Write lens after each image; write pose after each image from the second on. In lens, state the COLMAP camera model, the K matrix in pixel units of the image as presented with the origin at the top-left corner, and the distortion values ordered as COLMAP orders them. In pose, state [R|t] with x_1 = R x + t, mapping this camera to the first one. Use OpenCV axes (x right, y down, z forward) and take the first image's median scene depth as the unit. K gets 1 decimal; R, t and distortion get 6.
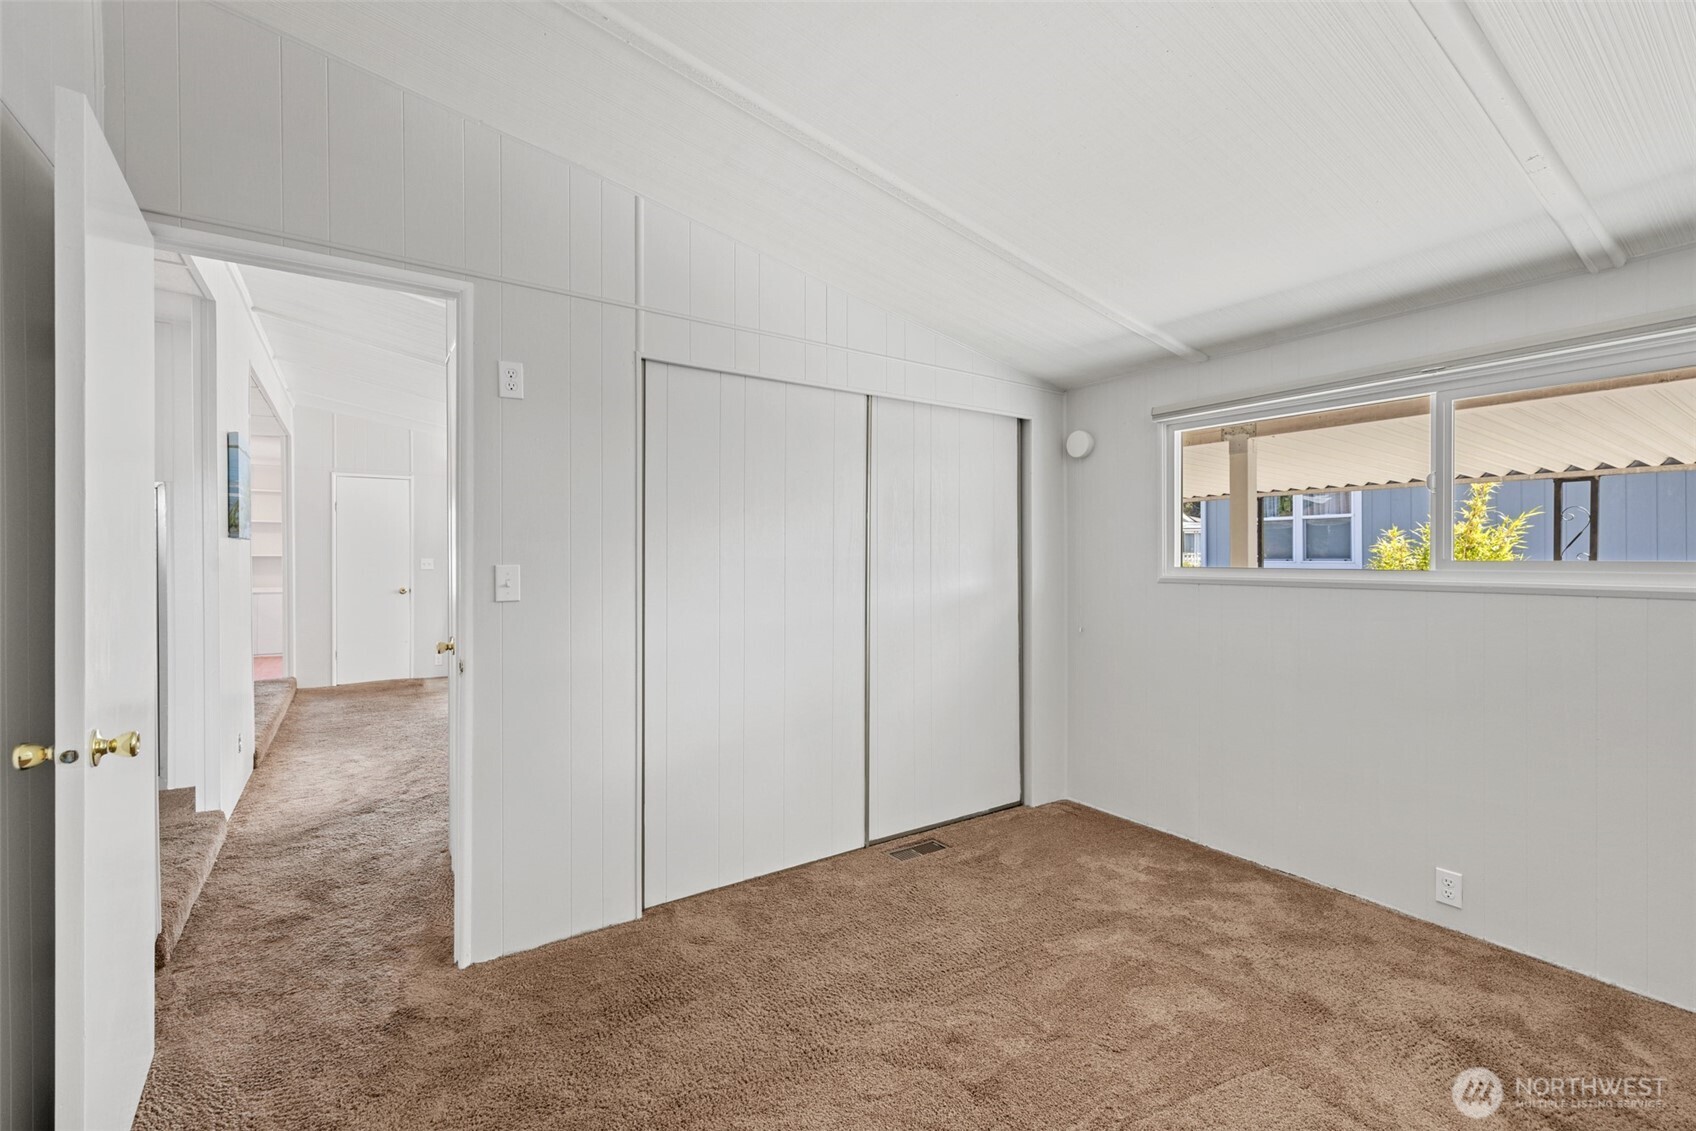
lens RADIAL K [[726.8, 0, 837.5], [0, 726.8, 571.2], [0, 0, 1]] dist [0.003385, 0.000299]
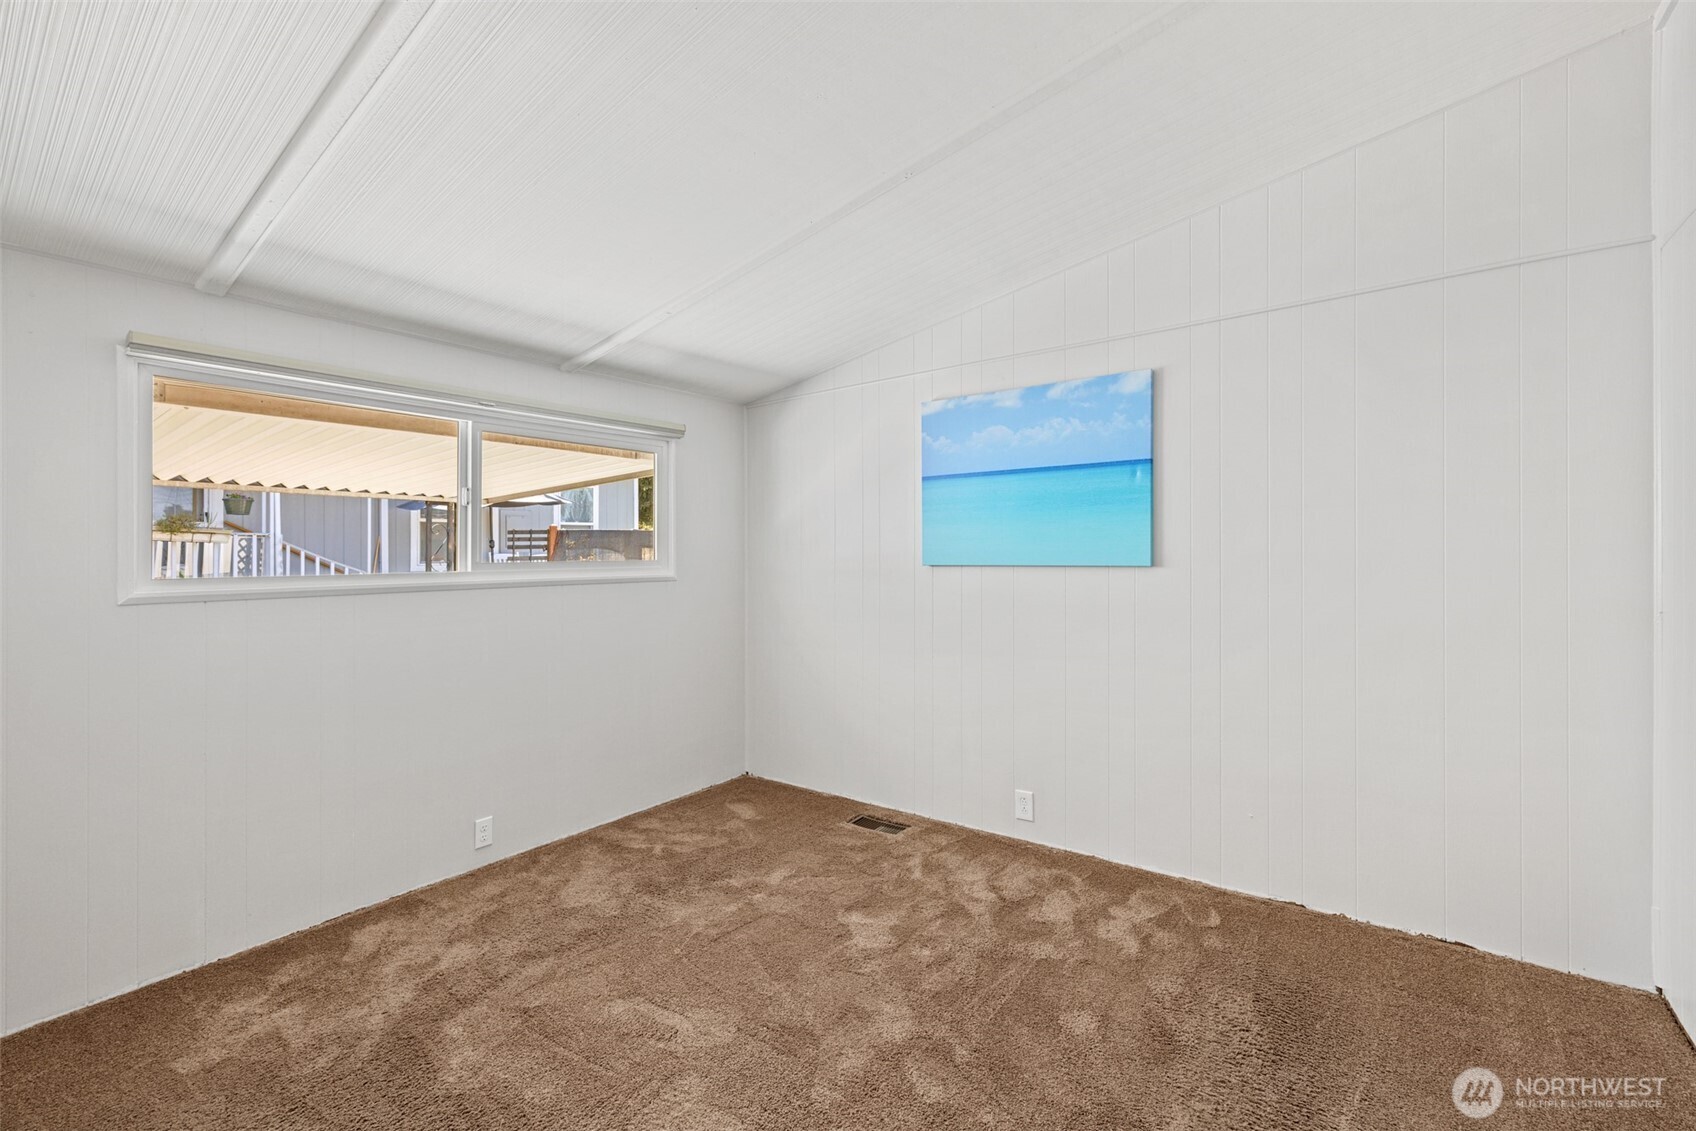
lens RADIAL K [[726.8, 0, 843.3], [0, 726.8, 566.6], [0, 0, 1]] dist [0.003385, 0.000299]
pose [[-0.336601, -0.009160, 0.941603, -0.466537], [0.031350, 0.999289, 0.020928, -0.013607], [-0.941125, 0.036563, -0.336074, 0.772301]]
